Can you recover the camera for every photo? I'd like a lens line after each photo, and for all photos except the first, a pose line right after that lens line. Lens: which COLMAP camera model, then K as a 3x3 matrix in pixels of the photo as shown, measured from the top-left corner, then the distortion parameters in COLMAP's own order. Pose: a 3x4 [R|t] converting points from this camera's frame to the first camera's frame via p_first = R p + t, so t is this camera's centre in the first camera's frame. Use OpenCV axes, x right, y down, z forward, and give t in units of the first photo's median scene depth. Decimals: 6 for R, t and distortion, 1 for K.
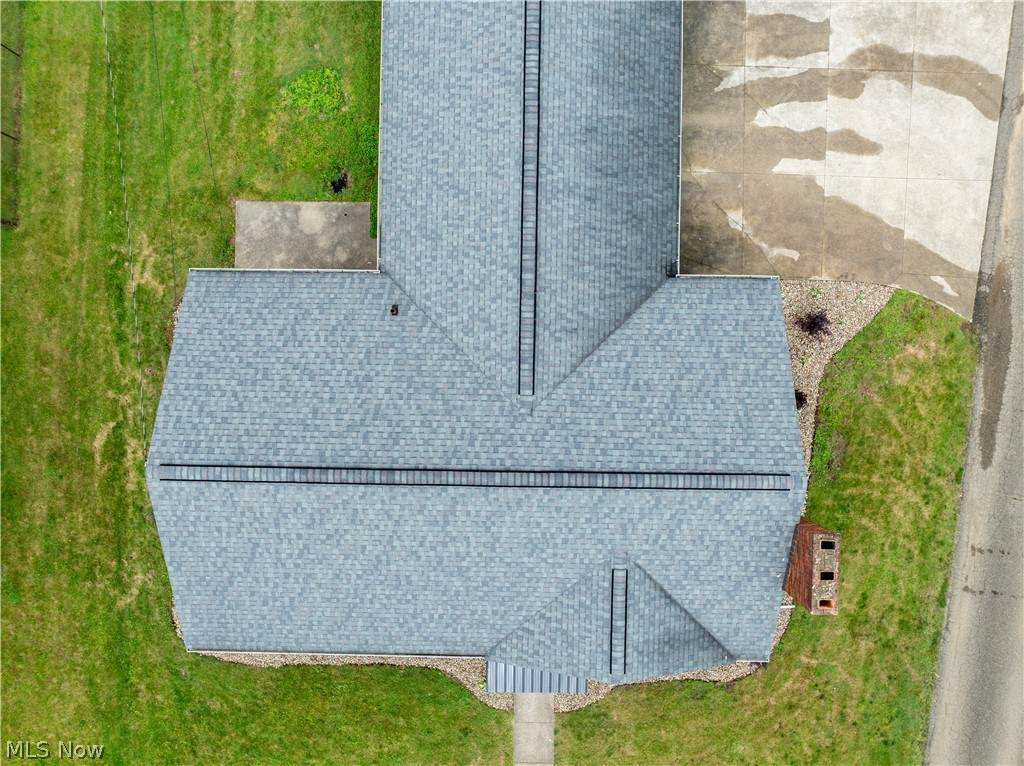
lens RADIAL K [[718.9, 0, 512.0], [0, 718.9, 383.0], [0, 0, 1]] dist [-0.037505, 0.022422]
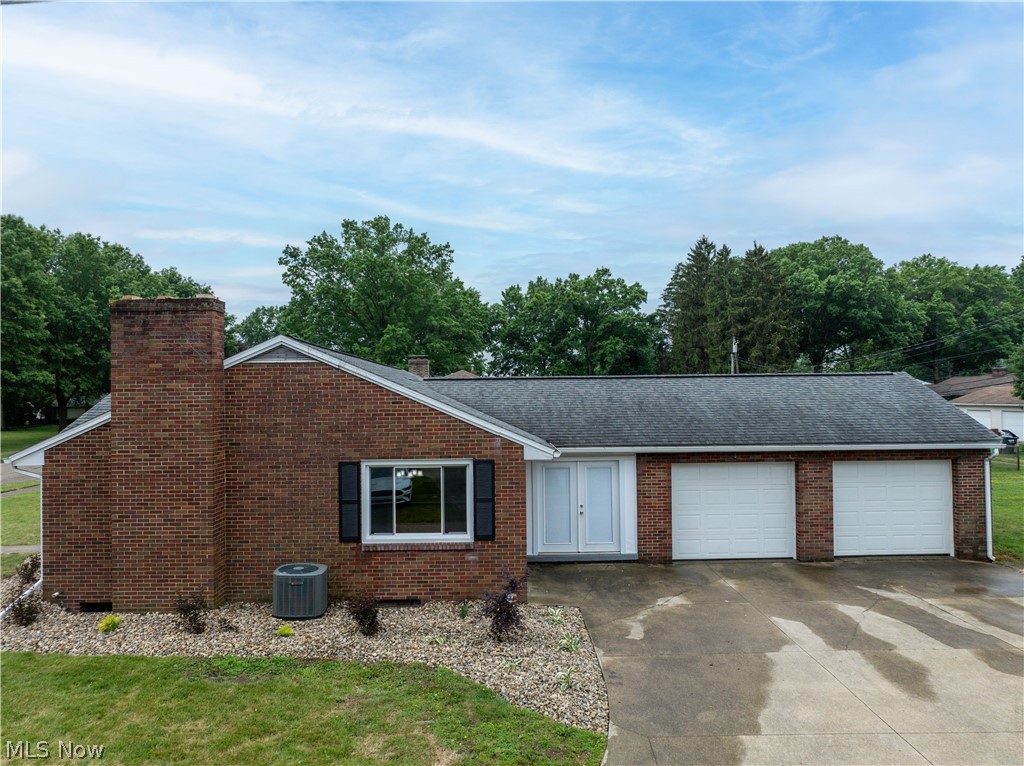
lens RADIAL K [[718.9, 0, 512.0], [0, 718.9, 383.0], [0, 0, 1]] dist [-0.037505, 0.022422]
pose [[0.034598, -0.009871, -0.999353, 0.934111], [-0.999387, -0.005600, -0.034544, -0.067088], [-0.005255, 0.999936, -0.010058, 0.819123]]
